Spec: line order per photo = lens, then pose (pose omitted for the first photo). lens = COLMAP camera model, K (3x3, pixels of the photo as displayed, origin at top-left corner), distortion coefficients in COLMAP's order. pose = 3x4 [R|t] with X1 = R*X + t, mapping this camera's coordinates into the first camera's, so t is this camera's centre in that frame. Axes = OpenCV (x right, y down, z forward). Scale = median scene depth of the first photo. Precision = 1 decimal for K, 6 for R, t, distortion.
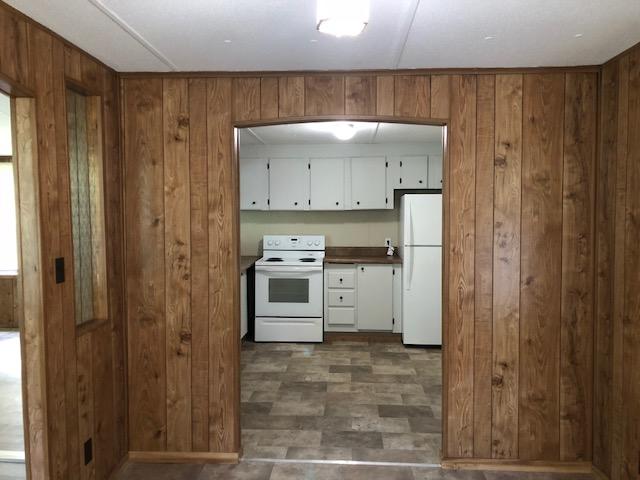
lens RADIAL K [[528.0, 0, 316.4], [0, 528.0, 242.8], [0, 0, 1]] dist [0.035640, -0.020883]
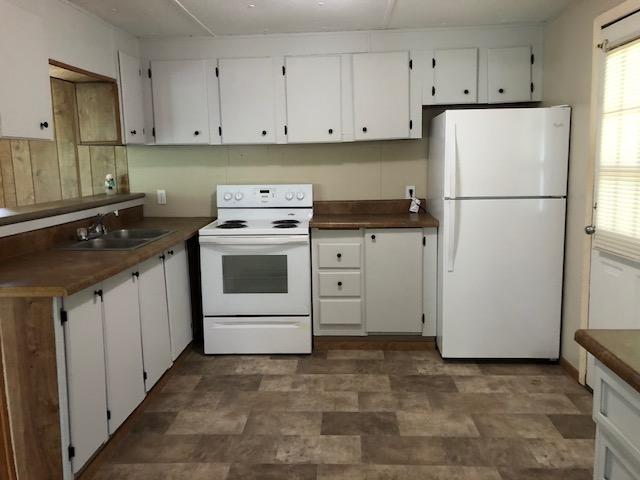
lens RADIAL K [[528.0, 0, 323.0], [0, 528.0, 241.5], [0, 0, 1]] dist [0.035640, -0.020883]
pose [[0.999589, -0.022675, 0.017543, 0.017166], [0.020845, 0.994942, 0.098266, -0.007337], [-0.019682, -0.097860, 0.995006, 0.383273]]
